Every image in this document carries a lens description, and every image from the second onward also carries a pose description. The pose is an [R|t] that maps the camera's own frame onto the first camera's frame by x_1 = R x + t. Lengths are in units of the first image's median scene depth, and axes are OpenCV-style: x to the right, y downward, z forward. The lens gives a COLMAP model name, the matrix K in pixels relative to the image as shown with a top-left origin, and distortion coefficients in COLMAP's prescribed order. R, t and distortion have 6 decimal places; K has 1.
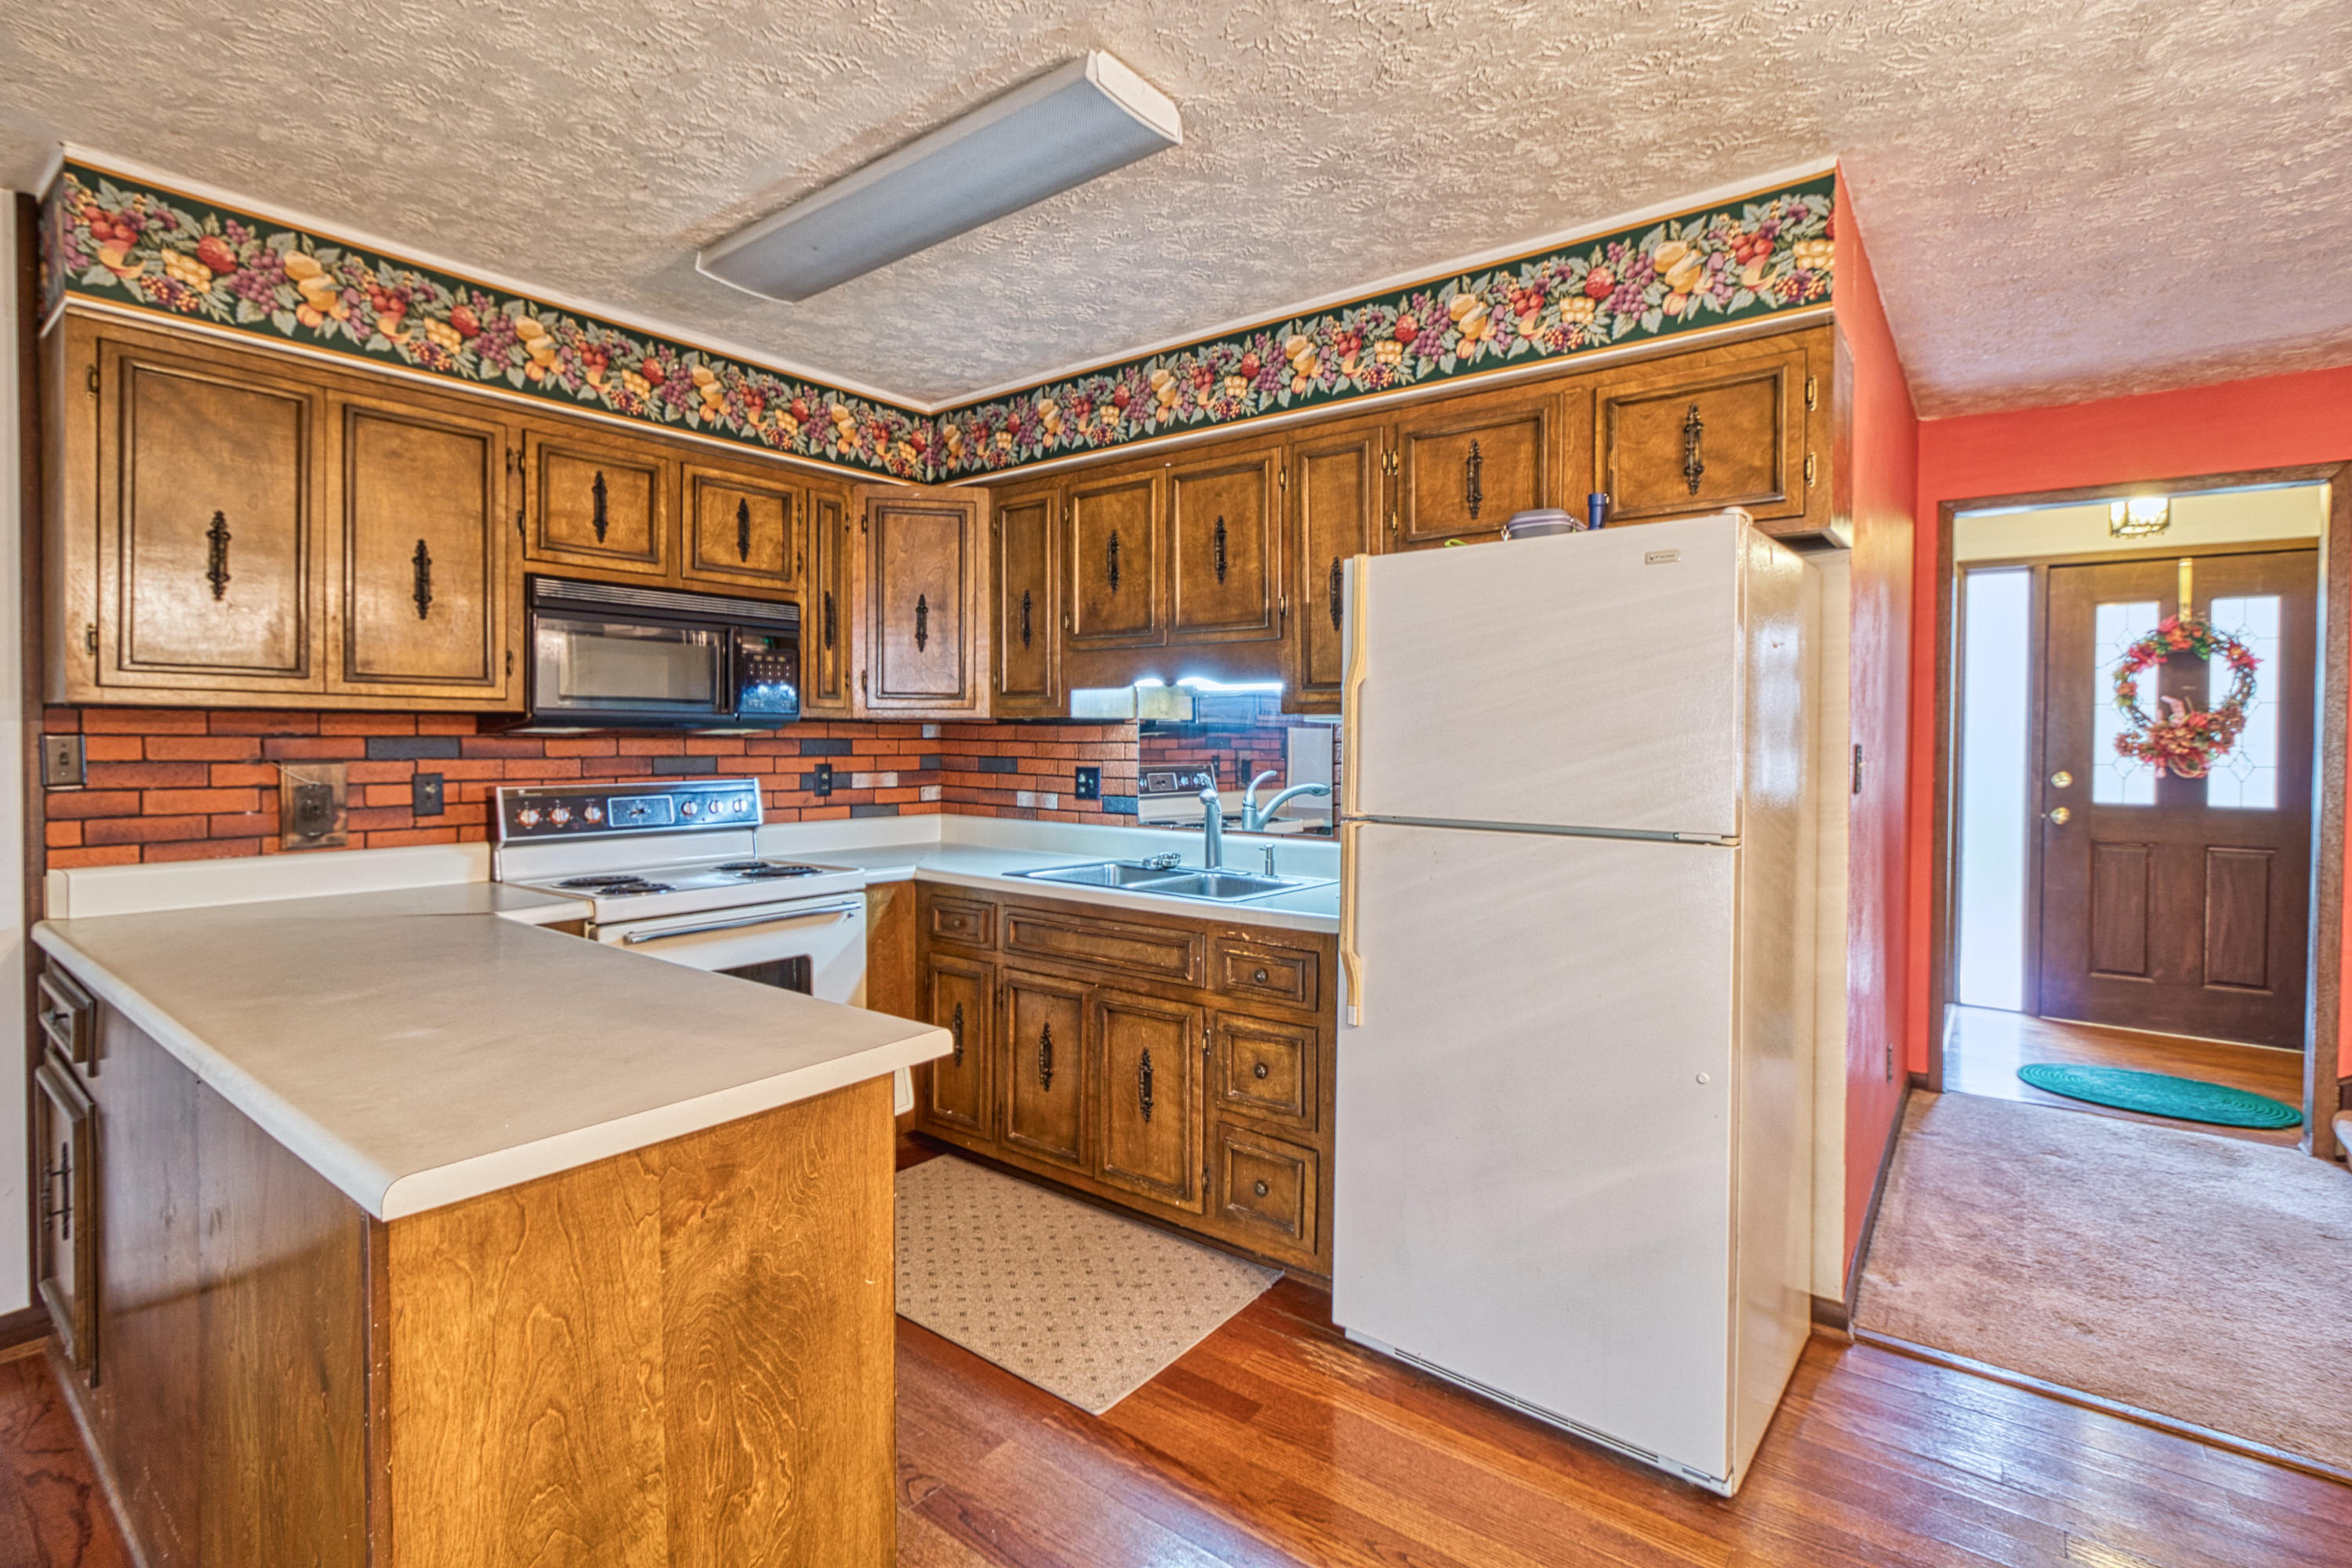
lens RADIAL K [[1100.9, 0, 1139.8], [0, 1100.9, 749.8], [0, 0, 1]] dist [0.010351, 0.005448]
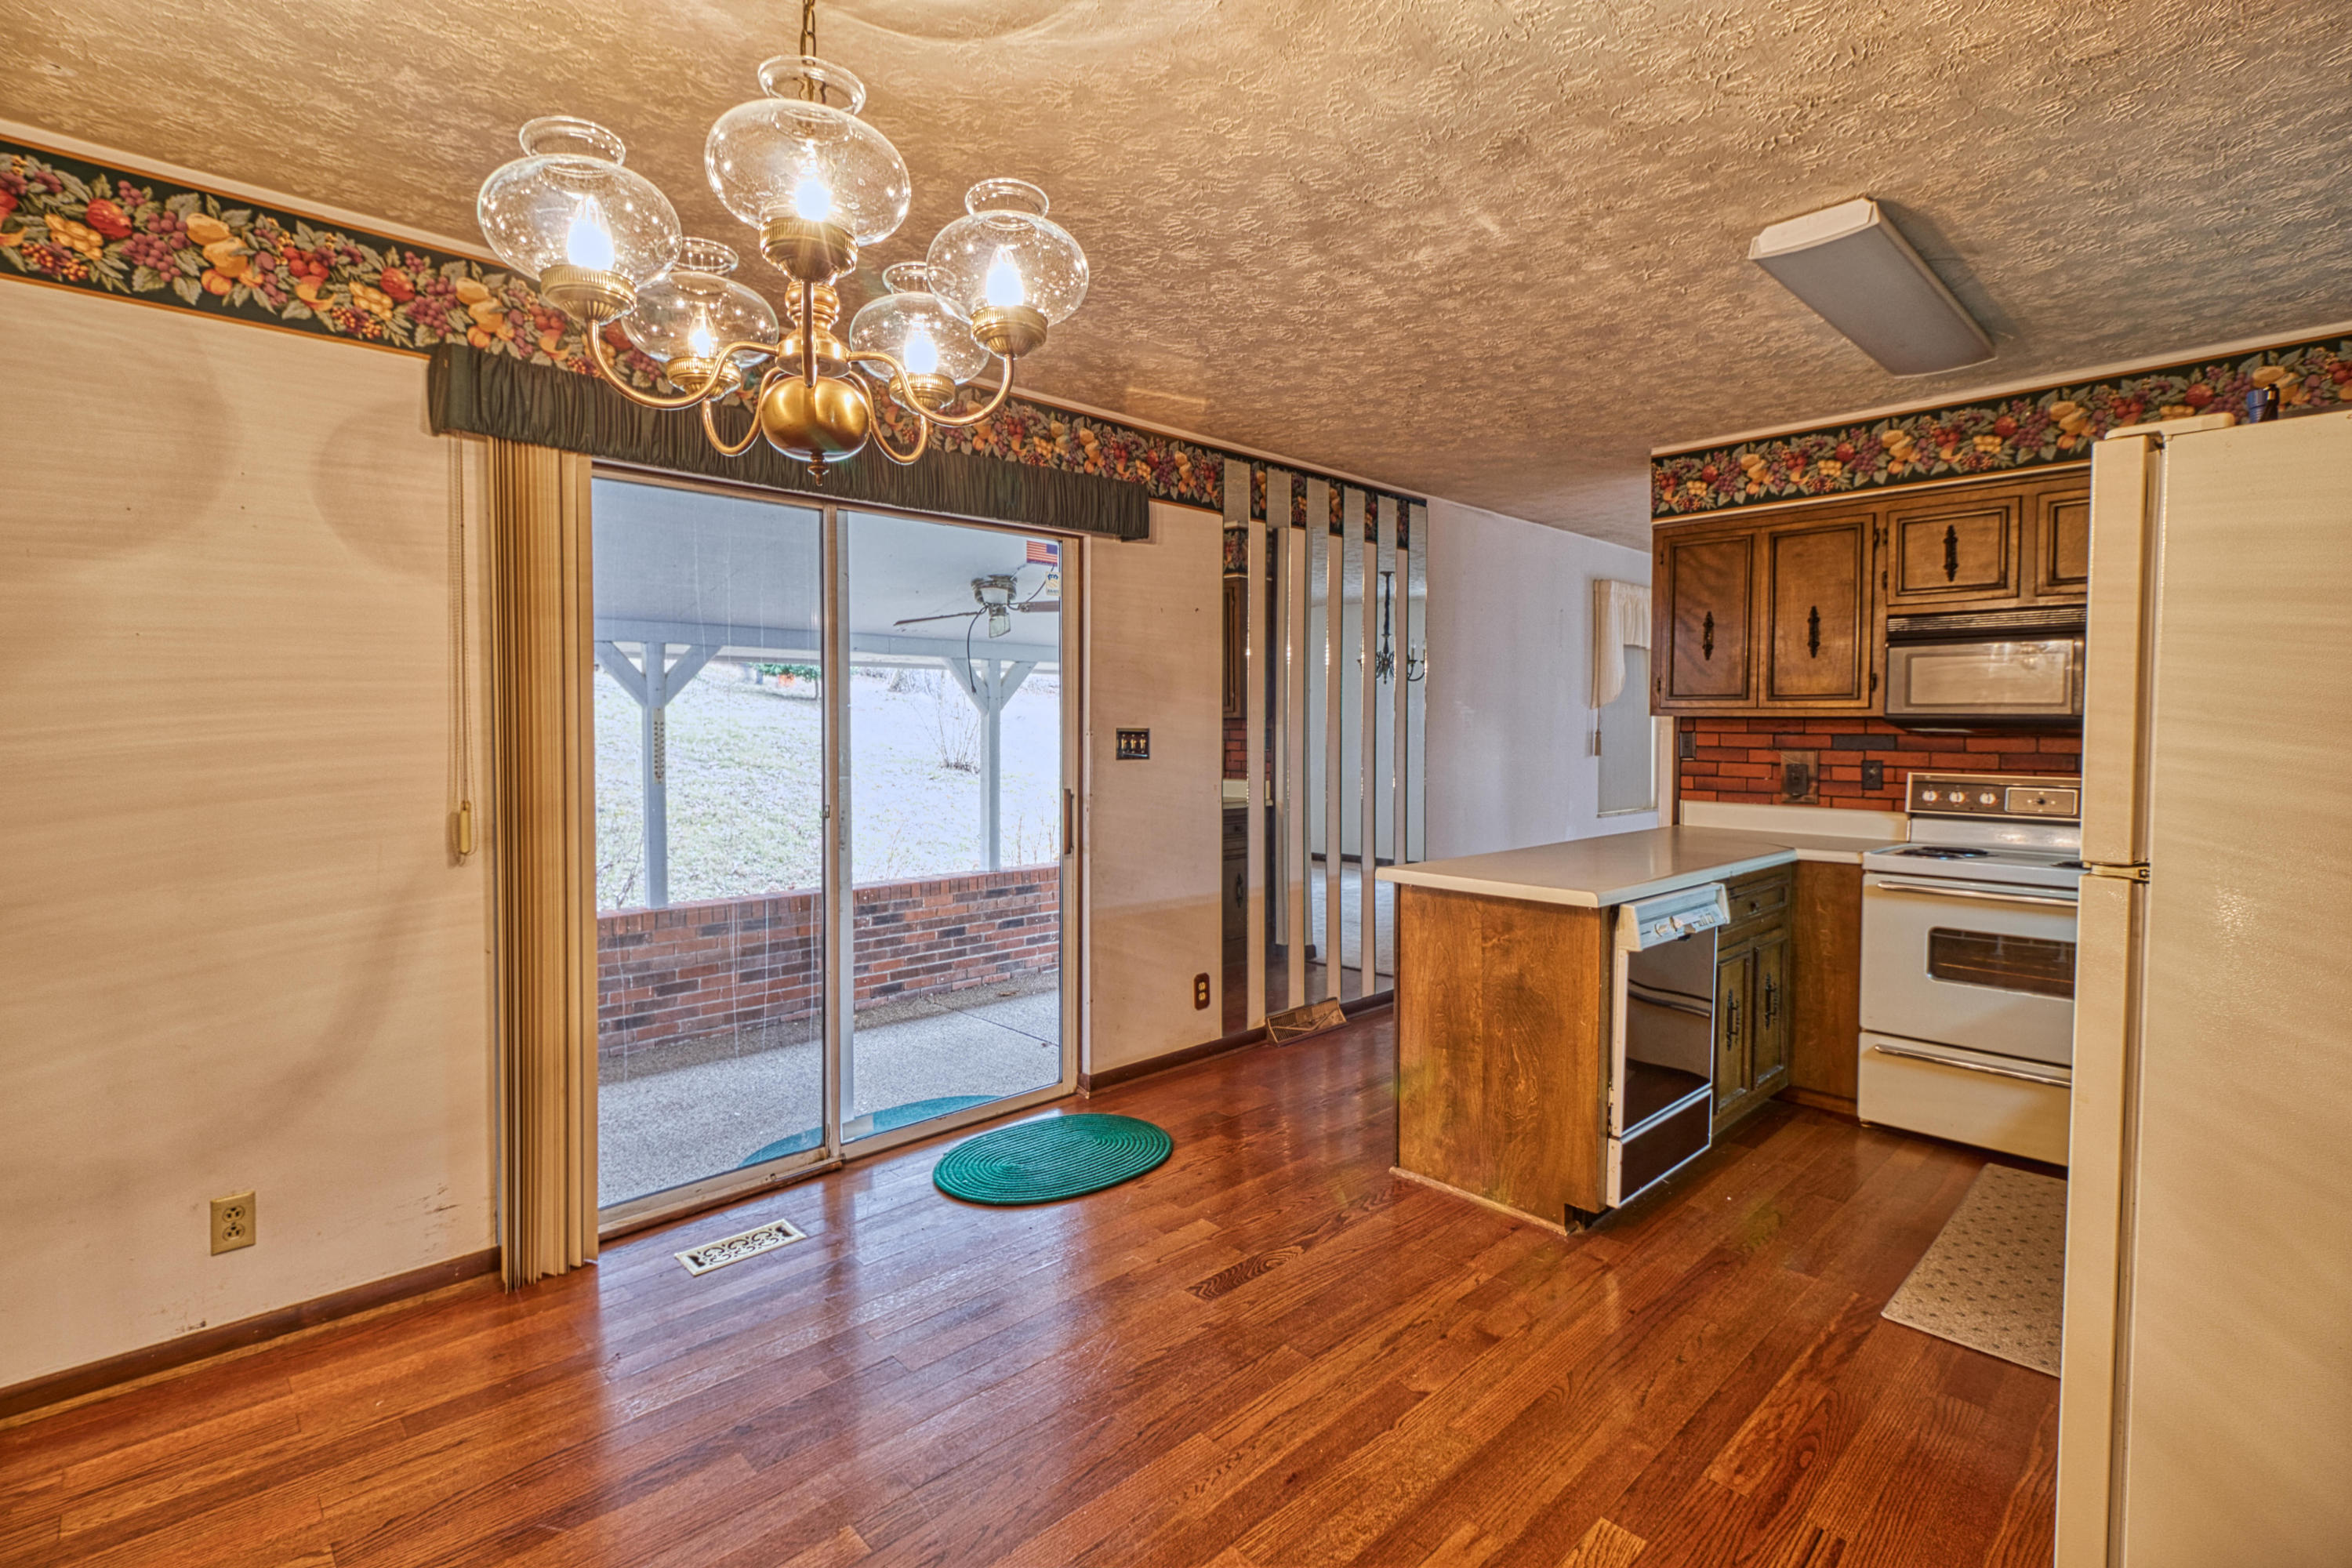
lens RADIAL K [[1100.9, 0, 1177.4], [0, 1100.9, 766.0], [0, 0, 1]] dist [0.010351, 0.005448]
pose [[-0.136853, 0.030207, -0.990131, 0.992710], [-0.024440, 0.999128, 0.033859, 0.002102], [0.990290, 0.028832, -0.135995, 0.335253]]
